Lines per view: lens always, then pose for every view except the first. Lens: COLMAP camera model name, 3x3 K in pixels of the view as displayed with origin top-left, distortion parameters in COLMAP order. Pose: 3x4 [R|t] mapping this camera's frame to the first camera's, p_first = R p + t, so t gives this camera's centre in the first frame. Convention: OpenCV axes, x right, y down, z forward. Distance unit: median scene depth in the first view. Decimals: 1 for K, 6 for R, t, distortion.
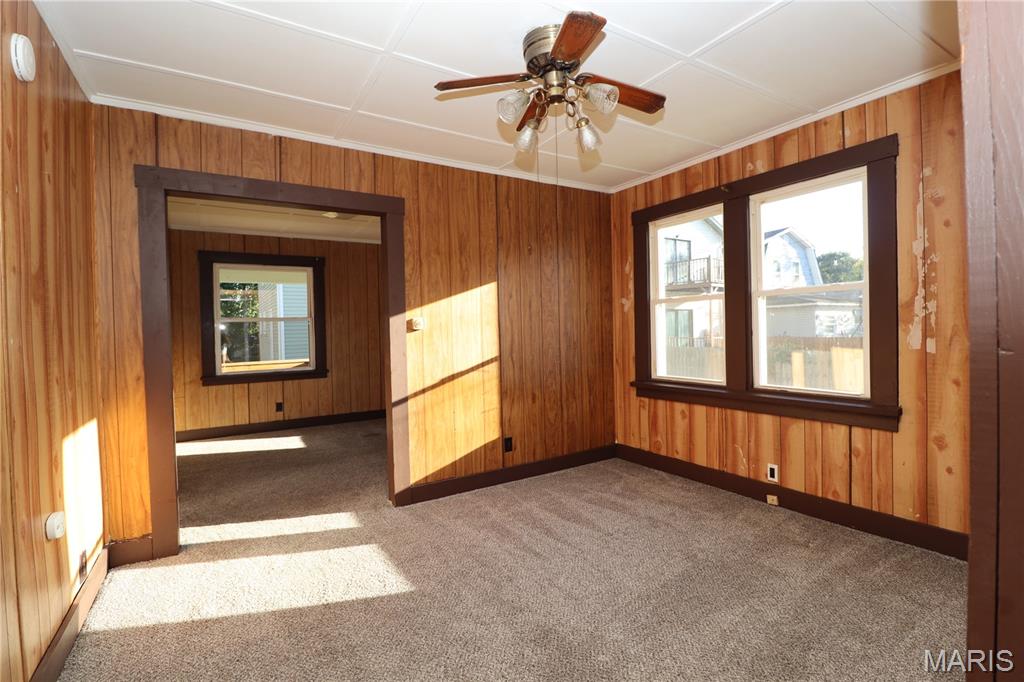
lens RADIAL K [[474.8, 0, 511.2], [0, 474.8, 336.2], [0, 0, 1]] dist [-0.004981, -0.009045]
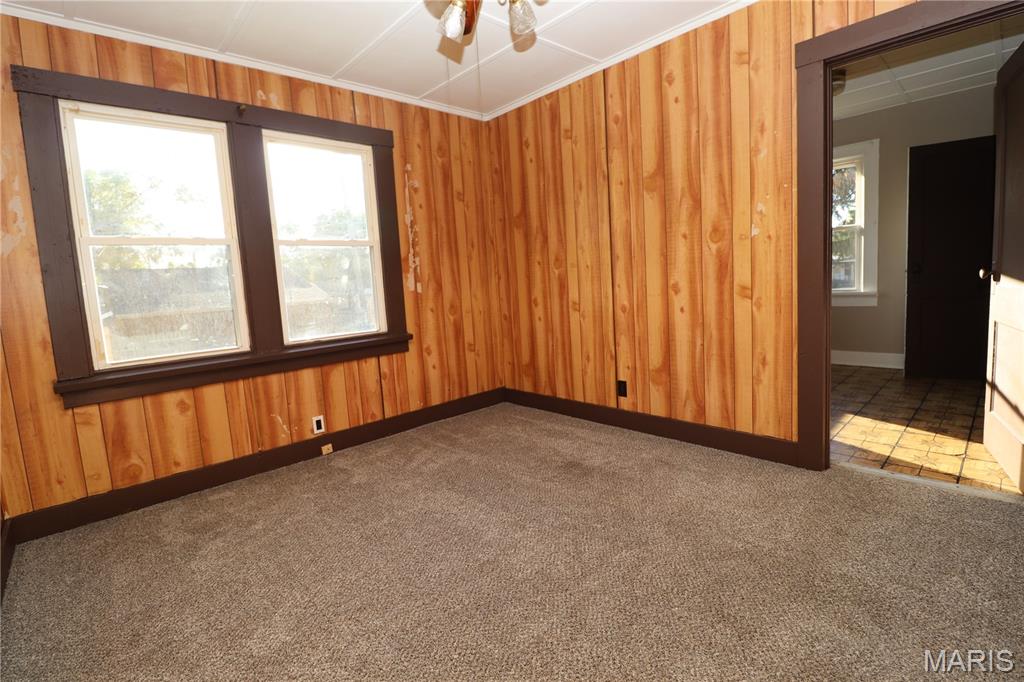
lens RADIAL K [[474.8, 0, 514.7], [0, 474.8, 339.2], [0, 0, 1]] dist [-0.004981, -0.009045]
pose [[-0.200021, -0.082456, 0.976316, -0.499687], [0.081513, 0.991598, 0.100446, 0.042736], [-0.976395, 0.099674, -0.191619, 0.777707]]
